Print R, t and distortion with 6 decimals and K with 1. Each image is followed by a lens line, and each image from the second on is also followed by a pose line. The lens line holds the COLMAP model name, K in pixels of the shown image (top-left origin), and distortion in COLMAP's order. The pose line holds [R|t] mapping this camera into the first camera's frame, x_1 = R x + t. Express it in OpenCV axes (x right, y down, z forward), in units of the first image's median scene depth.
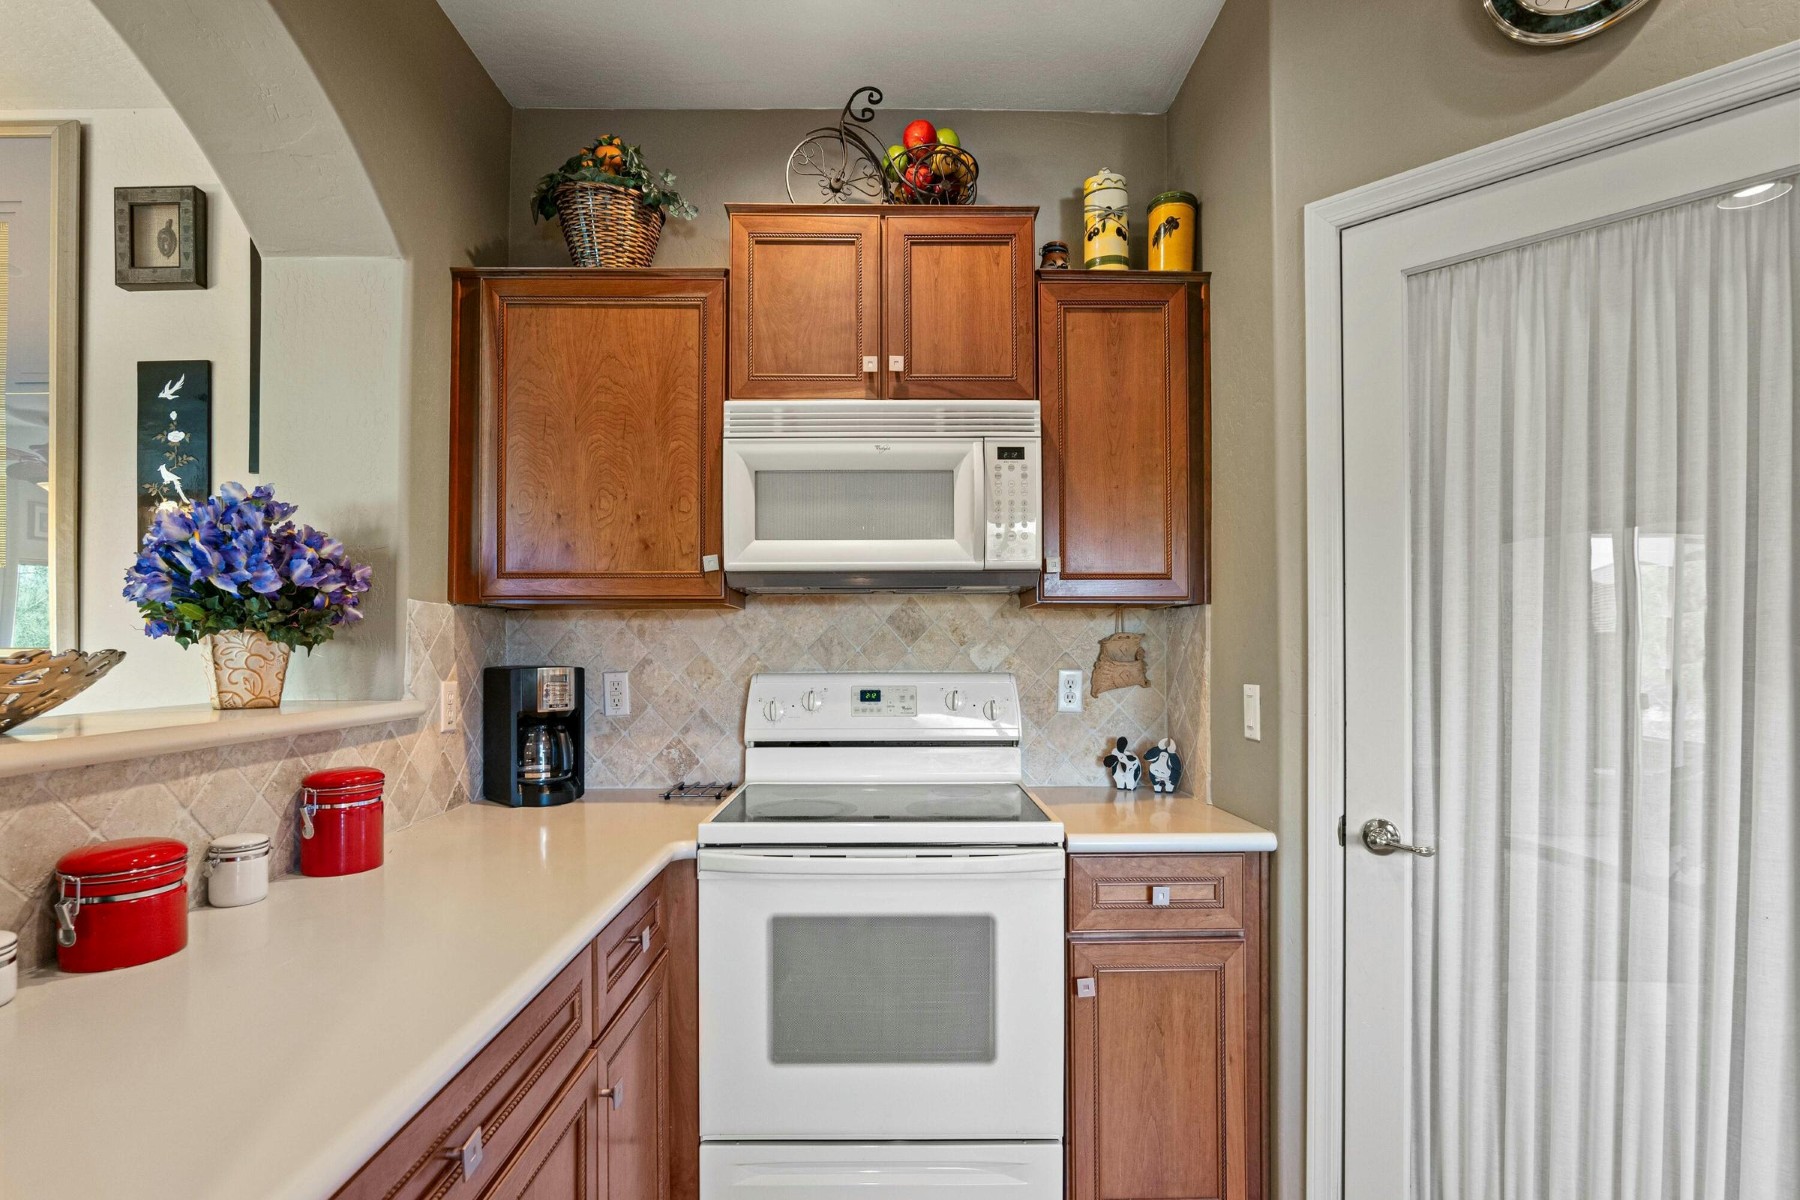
lens RADIAL K [[835.1, 0, 897.9], [0, 835.1, 638.0], [0, 0, 1]] dist [-0.018370, 0.005083]
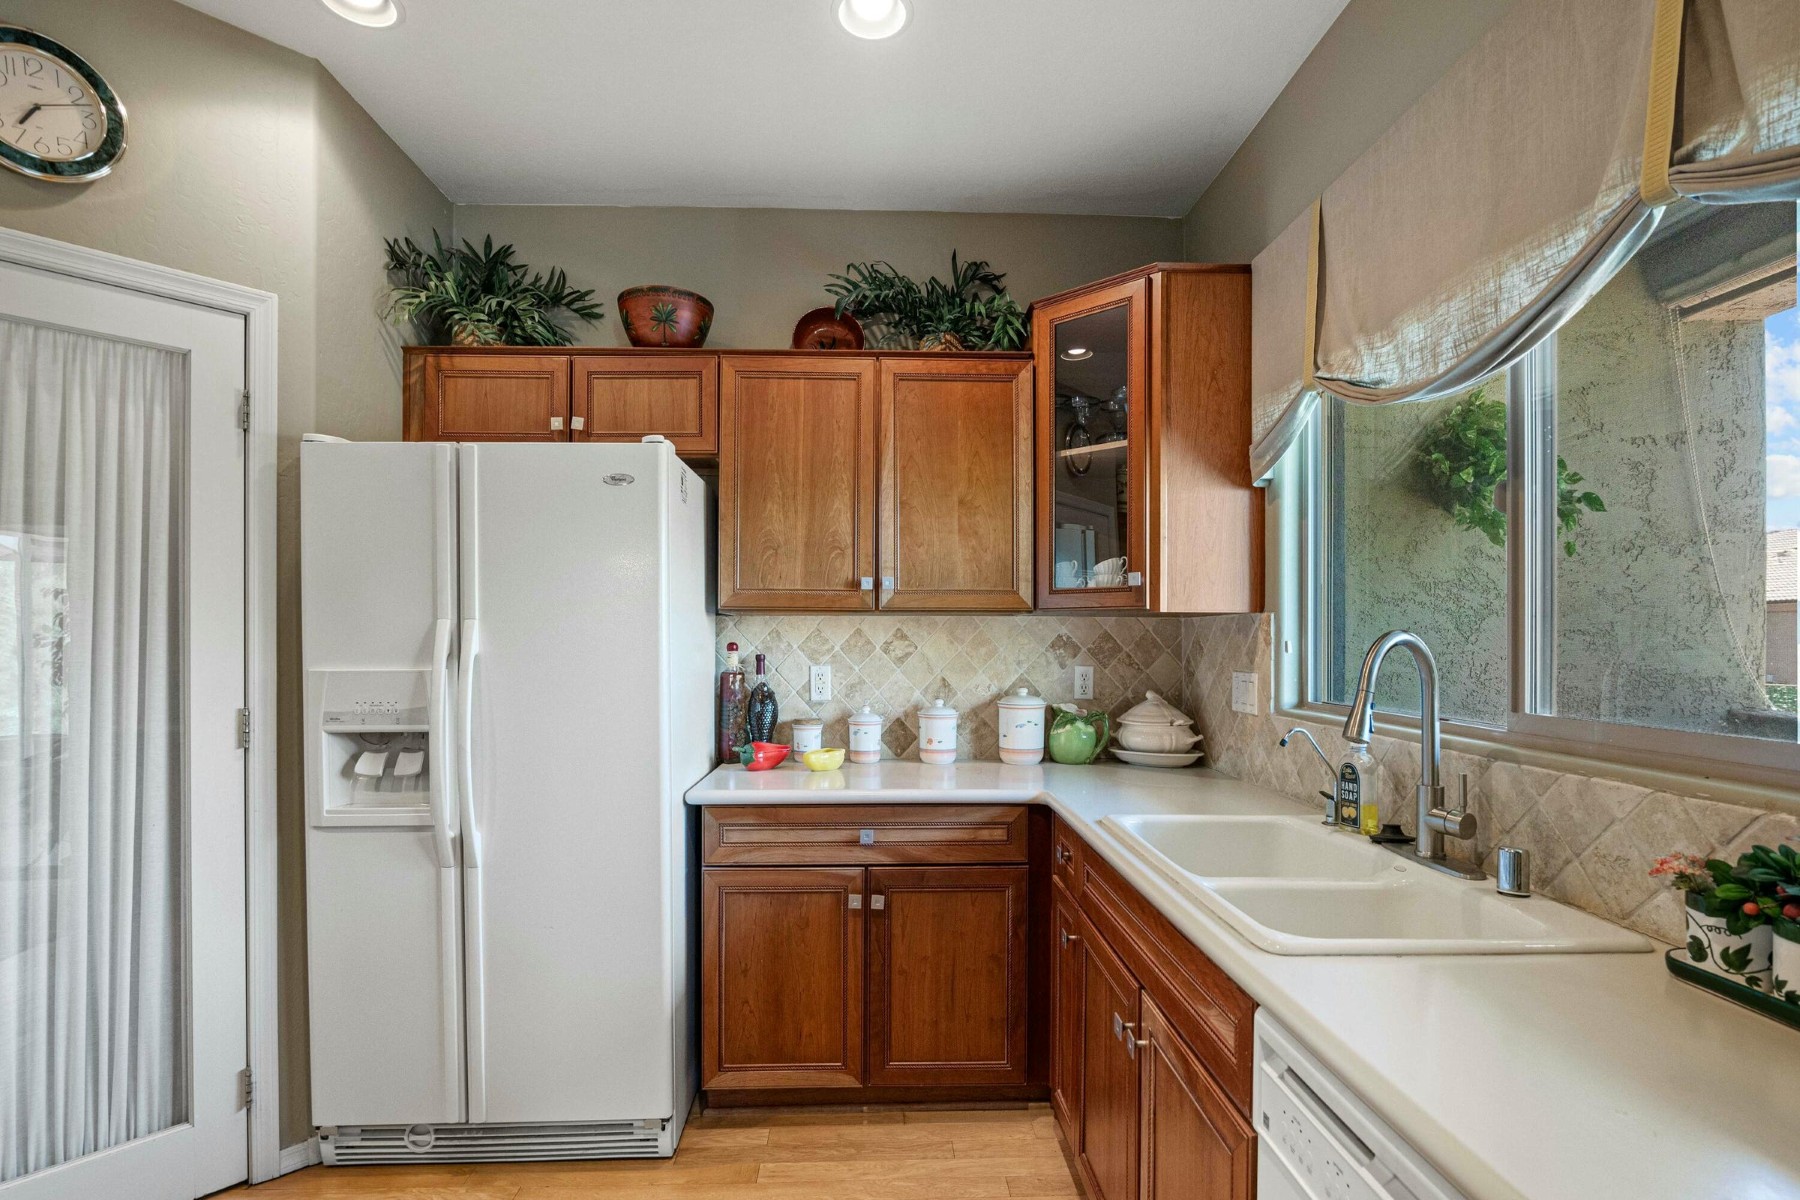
lens RADIAL K [[835.1, 0, 897.9], [0, 835.1, 638.0], [0, 0, 1]] dist [-0.018370, 0.005083]
pose [[-0.033497, 0.001979, 0.999437, -0.324726], [-0.002137, 0.999996, -0.002052, -0.005733], [-0.999437, -0.002205, -0.033493, -0.205837]]
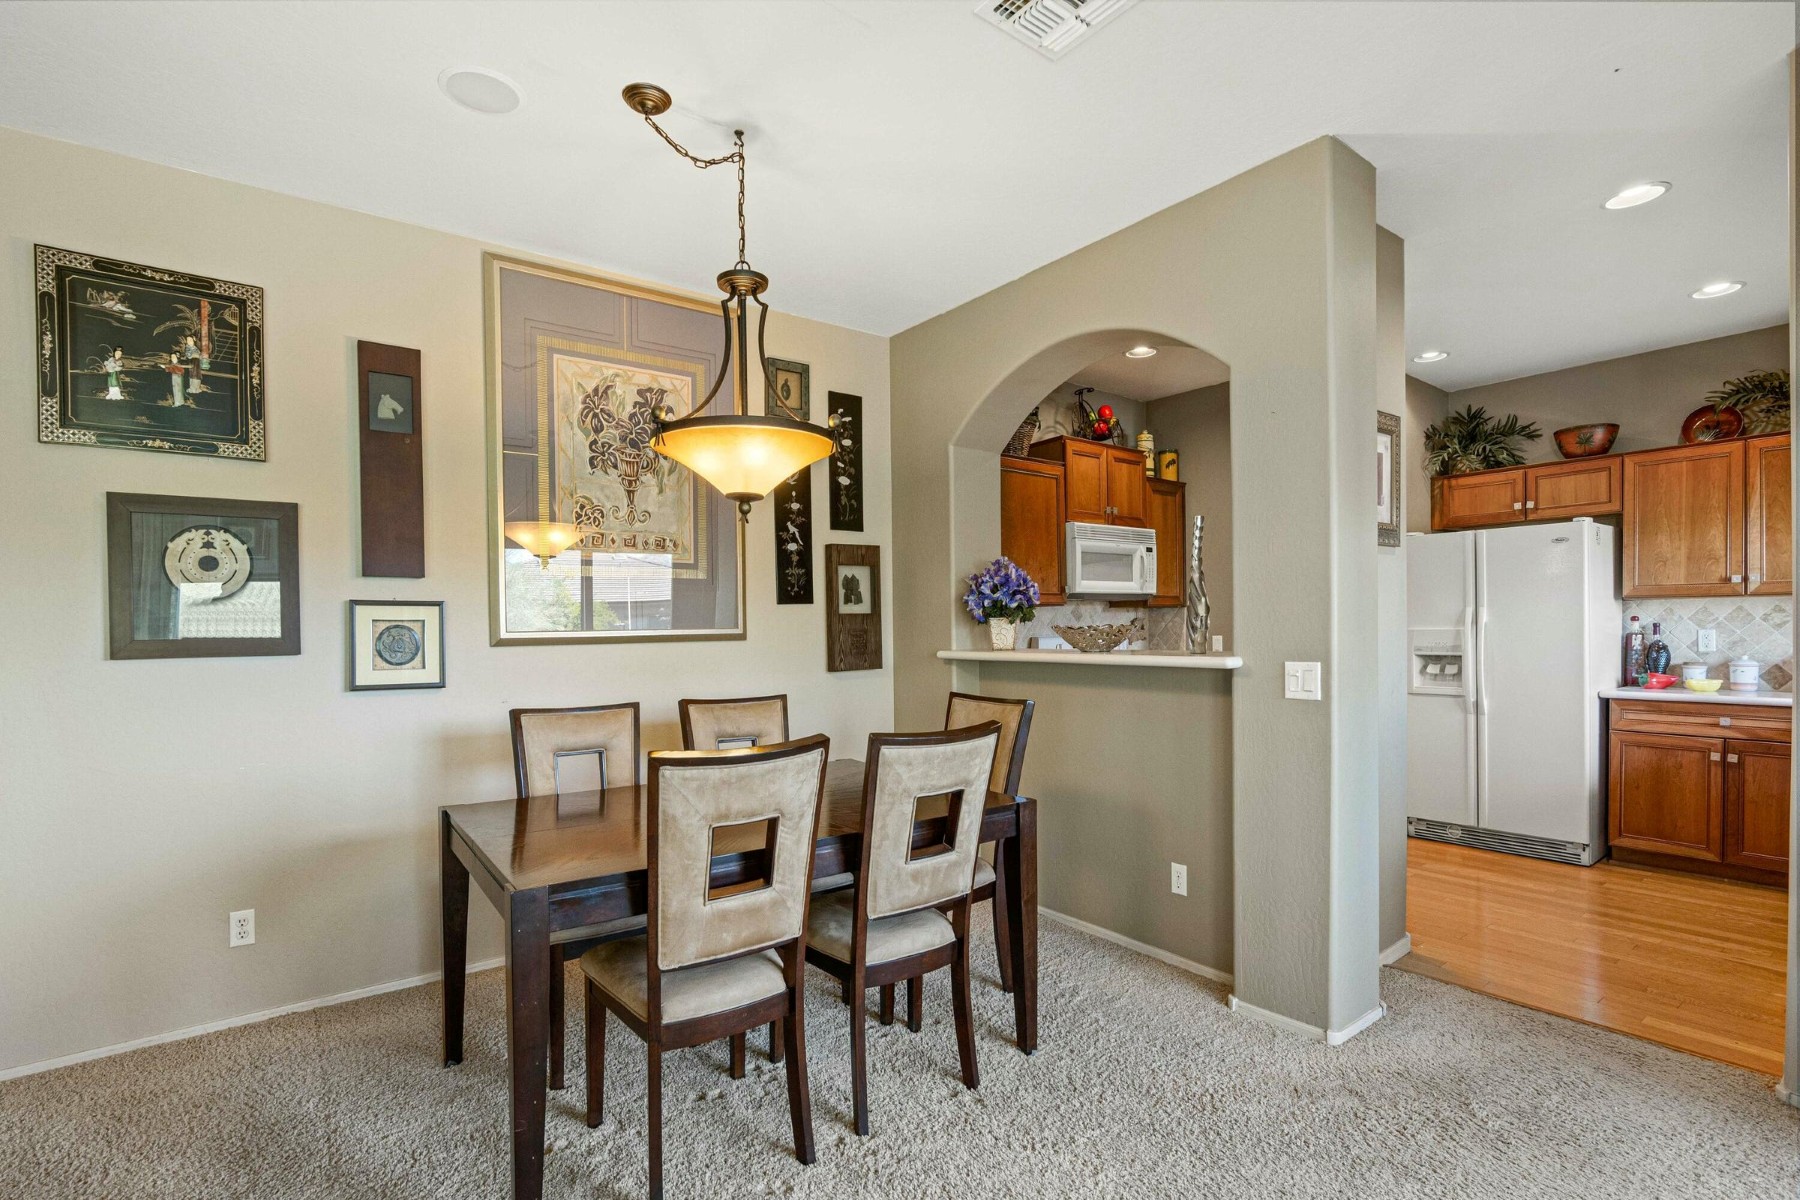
lens RADIAL K [[824.2, 0, 890.2], [0, 824.2, 639.3], [0, 0, 1]] dist [-0.018087, 0.001406]
pose [[0.807192, -0.015787, 0.590078, -2.025705], [0.008558, 0.999850, 0.015043, 0.013271], [-0.590227, -0.007093, 0.807206, -0.598584]]
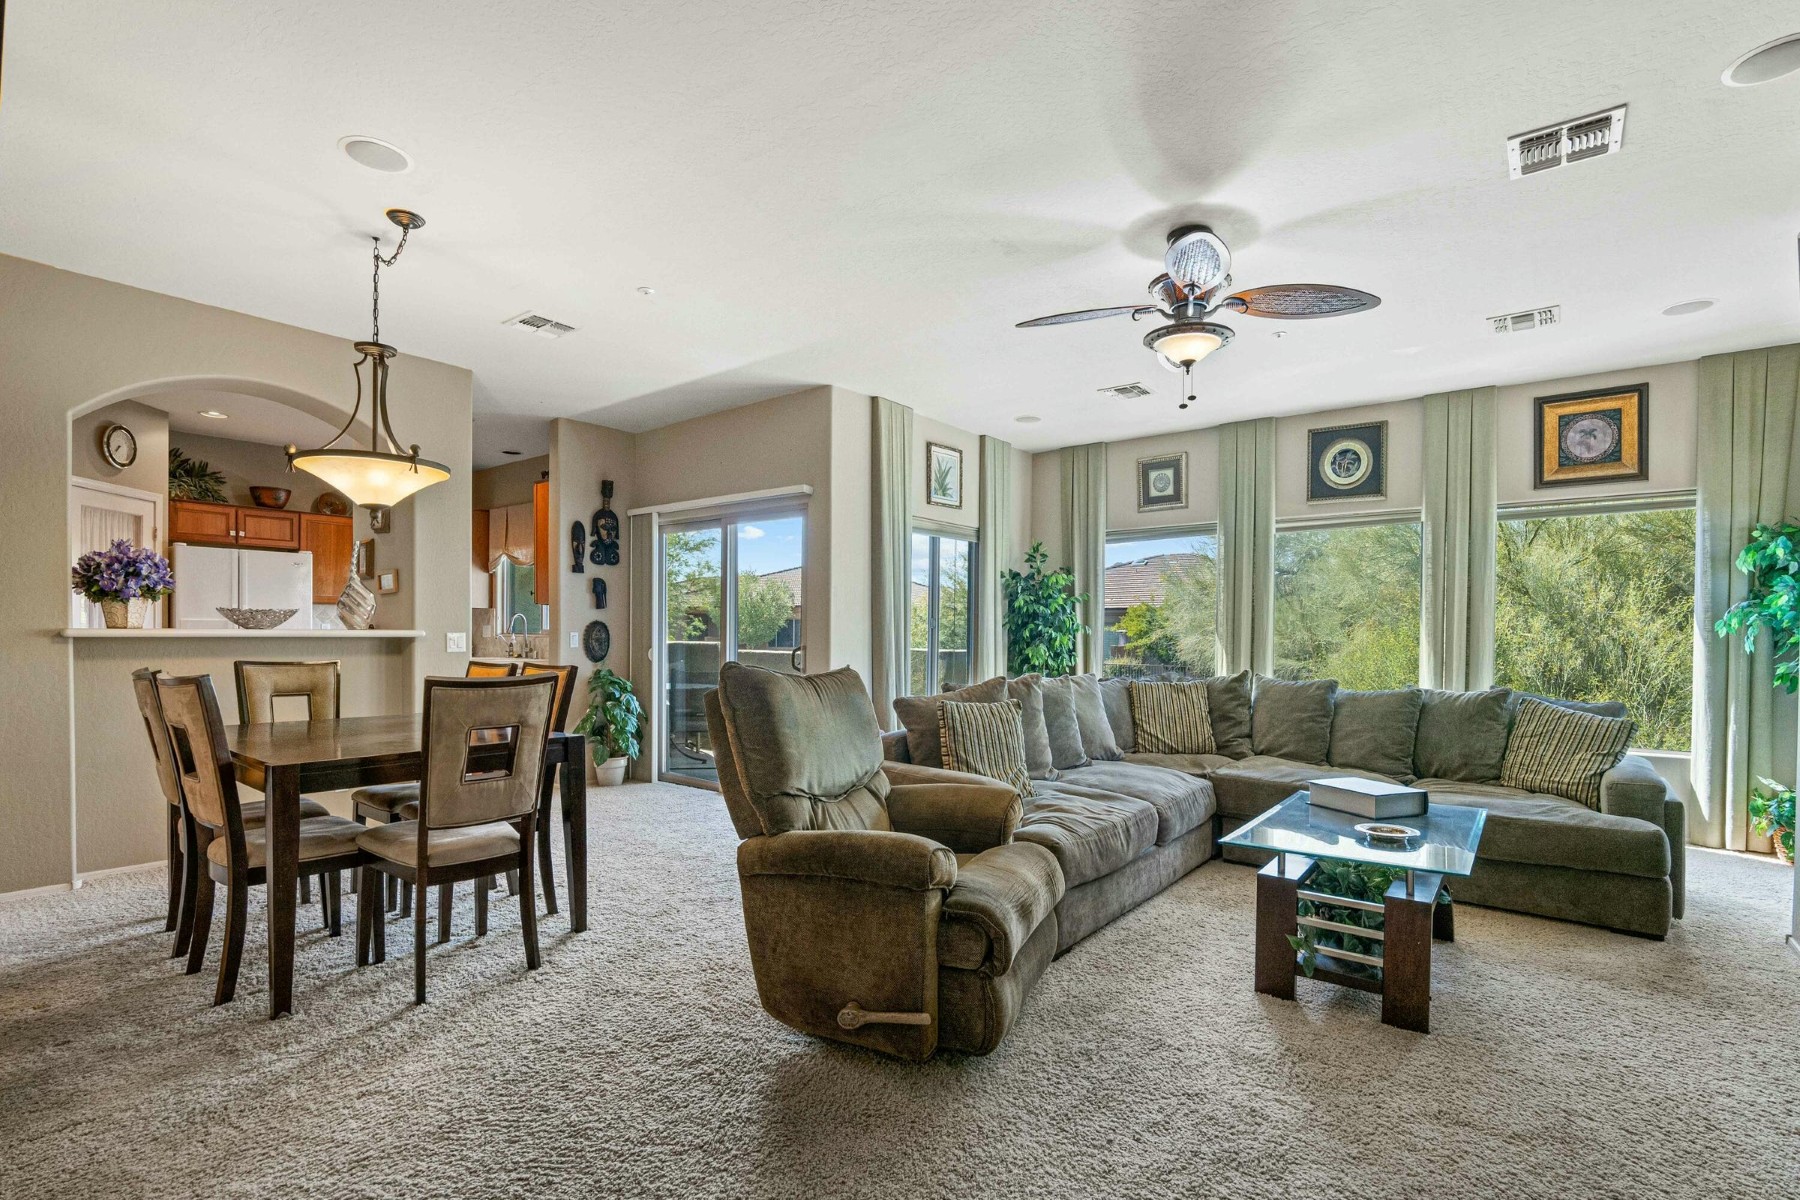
lens RADIAL K [[835.1, 0, 897.9], [0, 835.1, 638.0], [0, 0, 1]] dist [-0.018370, 0.005083]
pose [[-0.777934, -0.007471, 0.628302, -3.407502], [-0.005785, 0.999972, 0.004728, 0.072988], [-0.628320, 0.000044, -0.777955, 1.223503]]
